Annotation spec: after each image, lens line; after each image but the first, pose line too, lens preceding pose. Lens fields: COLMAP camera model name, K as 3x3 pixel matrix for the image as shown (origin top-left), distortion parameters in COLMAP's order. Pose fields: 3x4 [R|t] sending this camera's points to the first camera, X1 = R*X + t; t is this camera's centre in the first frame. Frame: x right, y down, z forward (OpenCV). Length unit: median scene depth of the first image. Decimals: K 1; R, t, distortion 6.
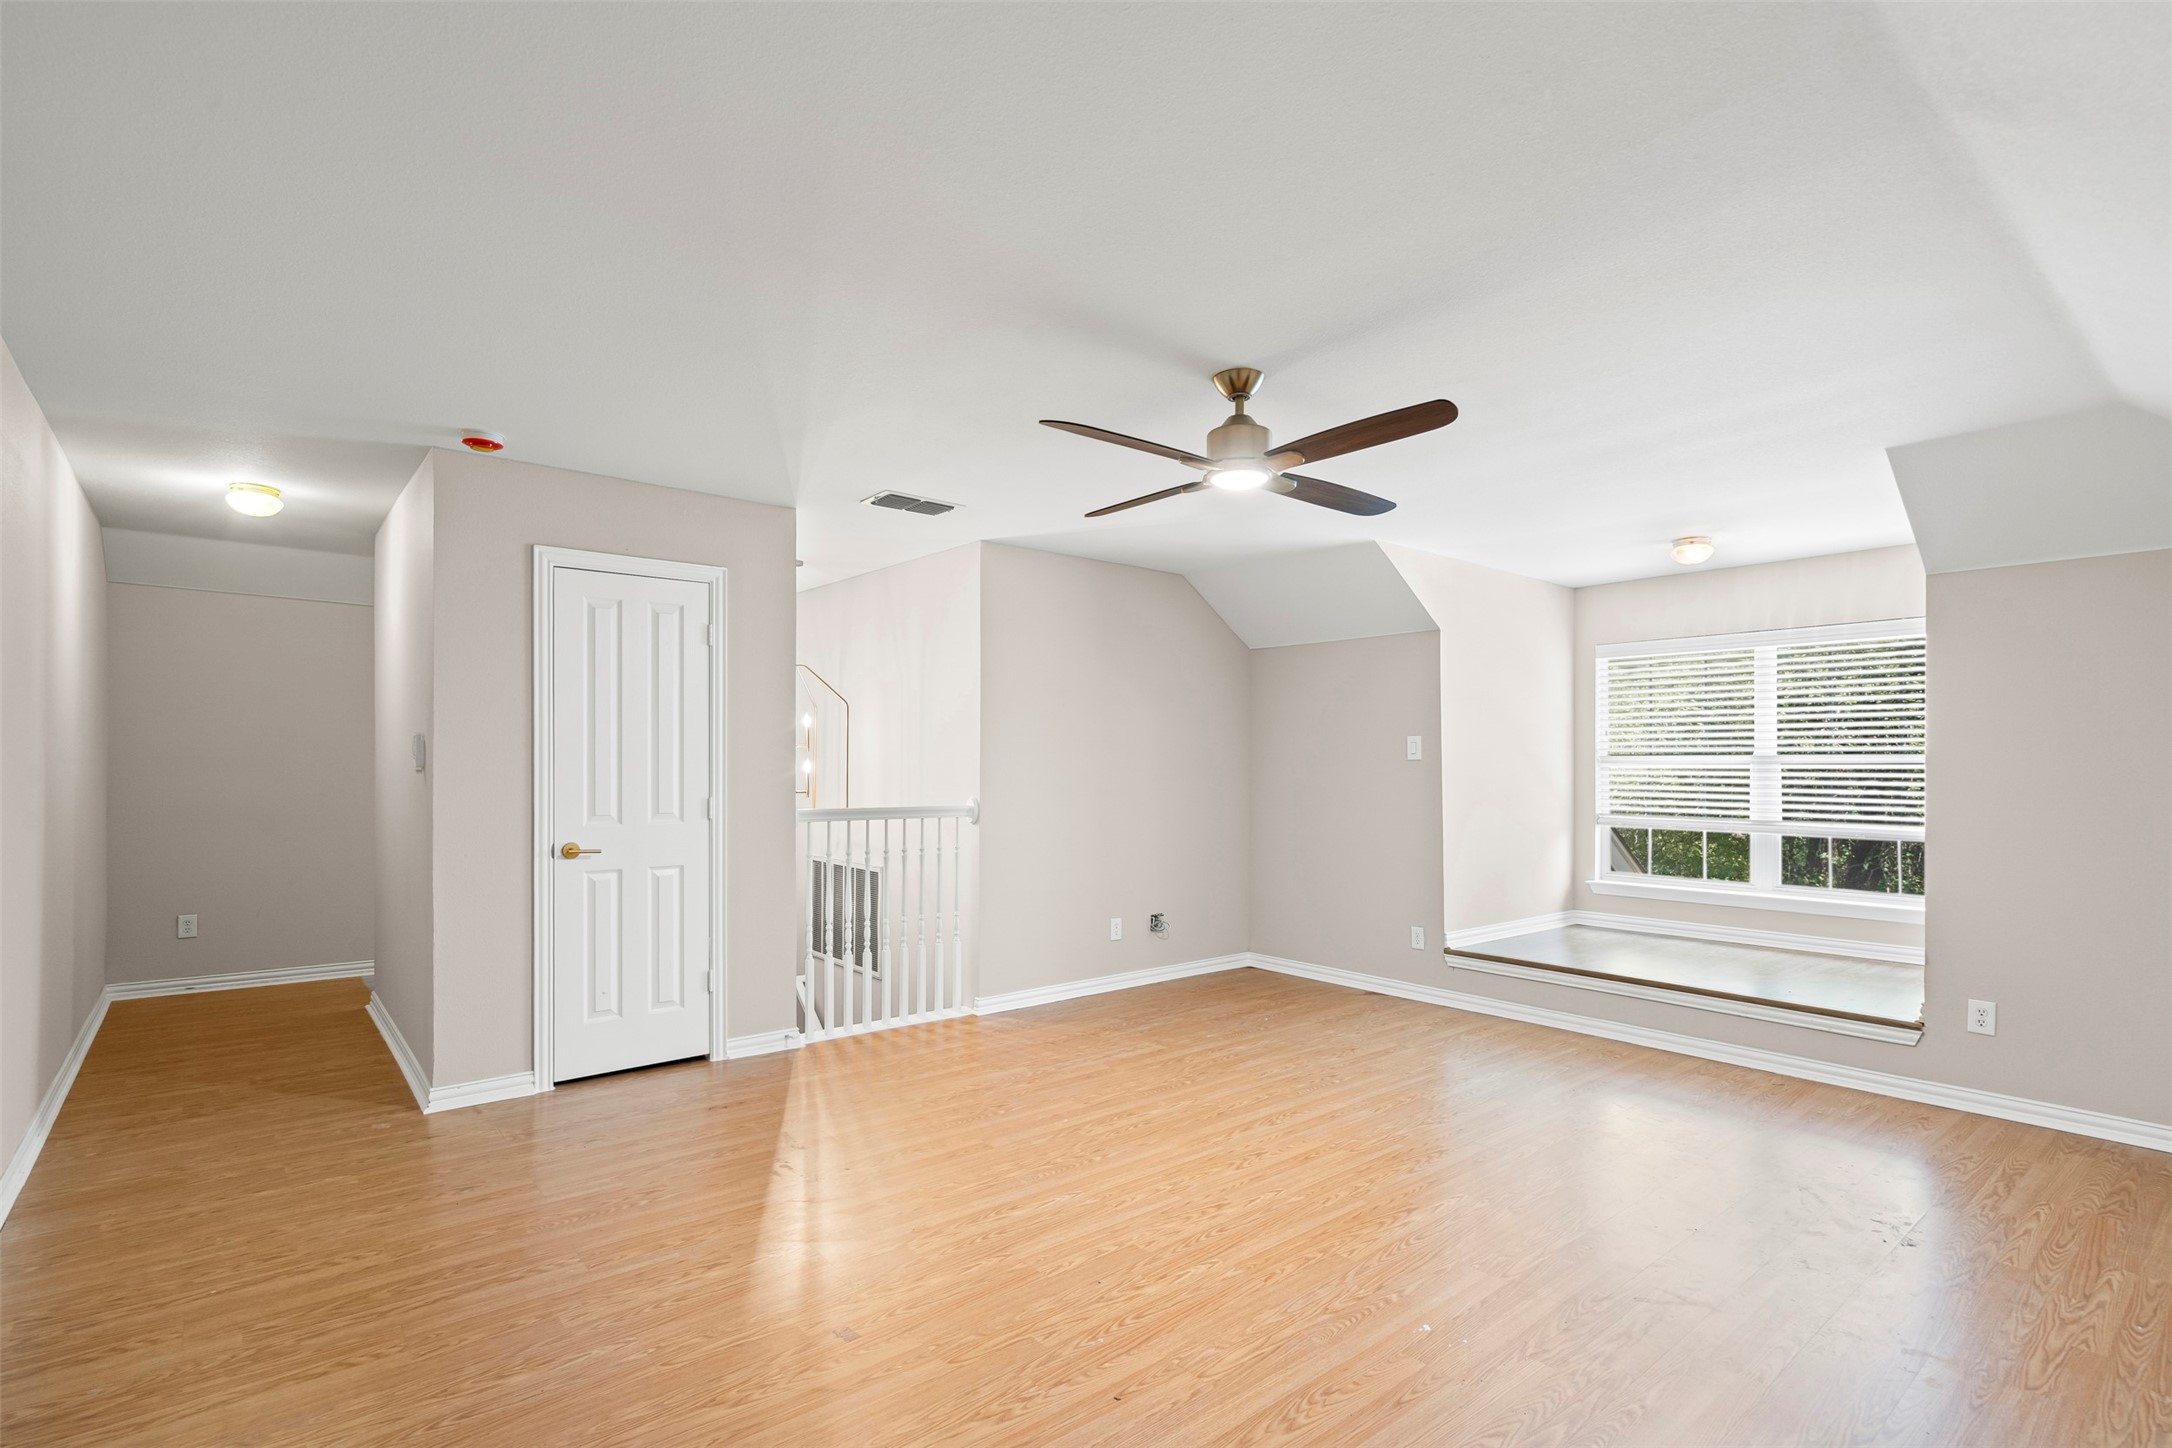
lens RADIAL K [[1015.7, 0, 1081.8], [0, 1015.7, 727.4], [0, 0, 1]] dist [-0.000909, 0.001307]
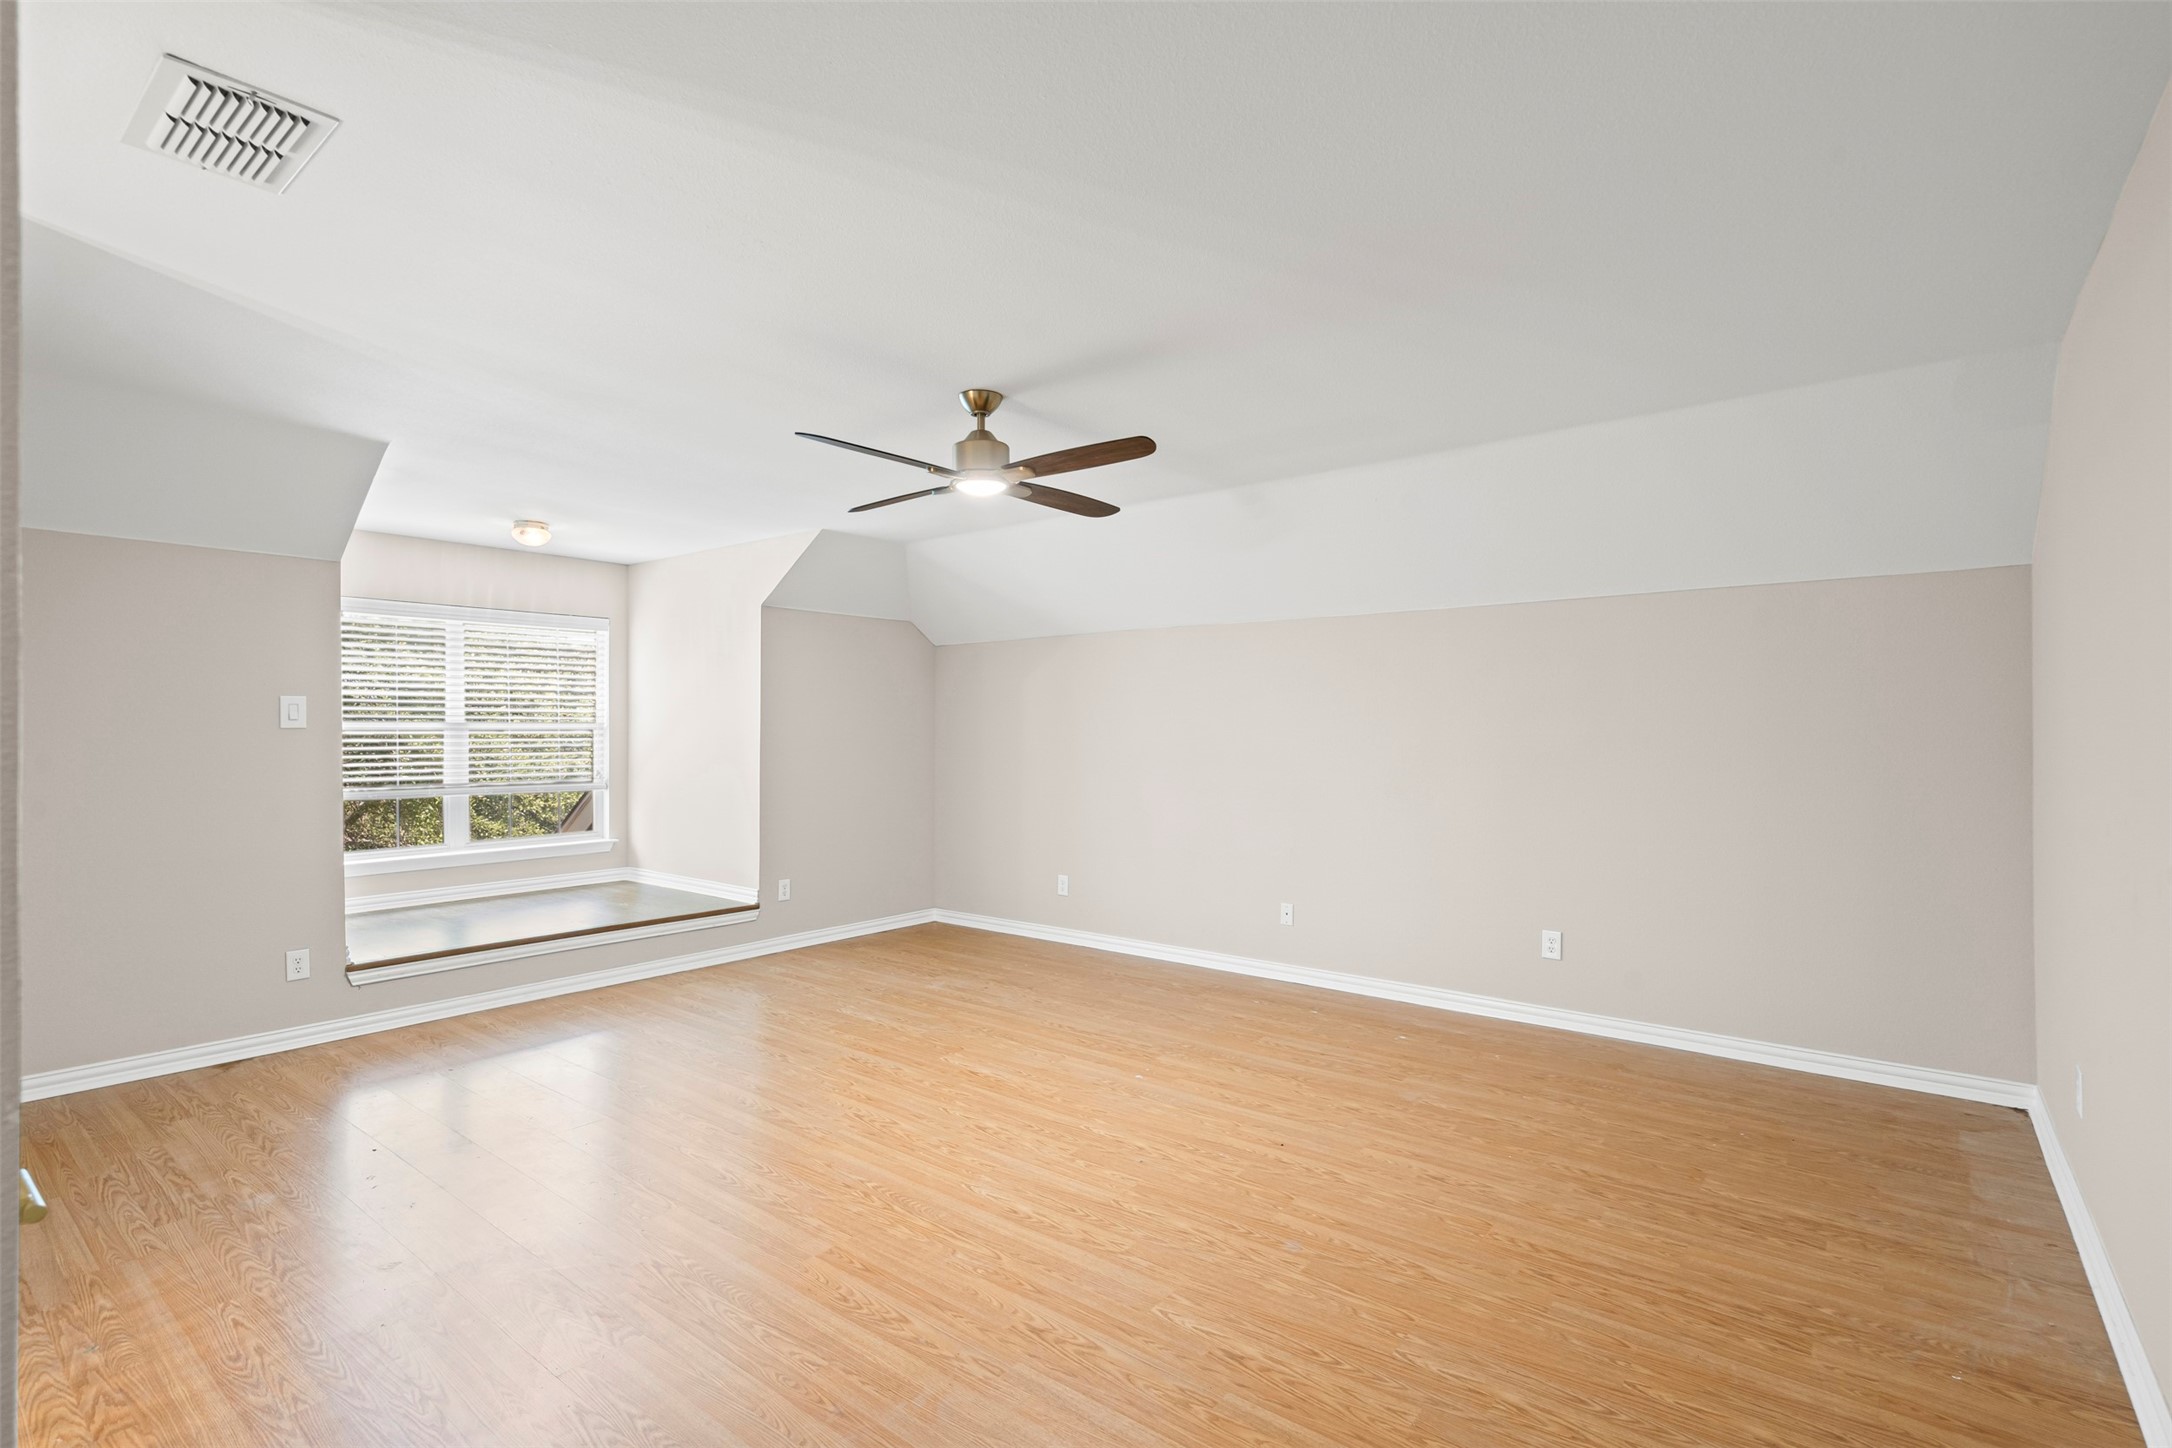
lens RADIAL K [[1015.7, 0, 1081.8], [0, 1015.7, 727.4], [0, 0, 1]] dist [-0.000909, 0.001307]
pose [[-0.195455, -0.001137, 0.980712, -0.773953], [-0.036199, 0.999326, -0.006056, 0.024612], [-0.980044, -0.036684, -0.195365, 0.884163]]
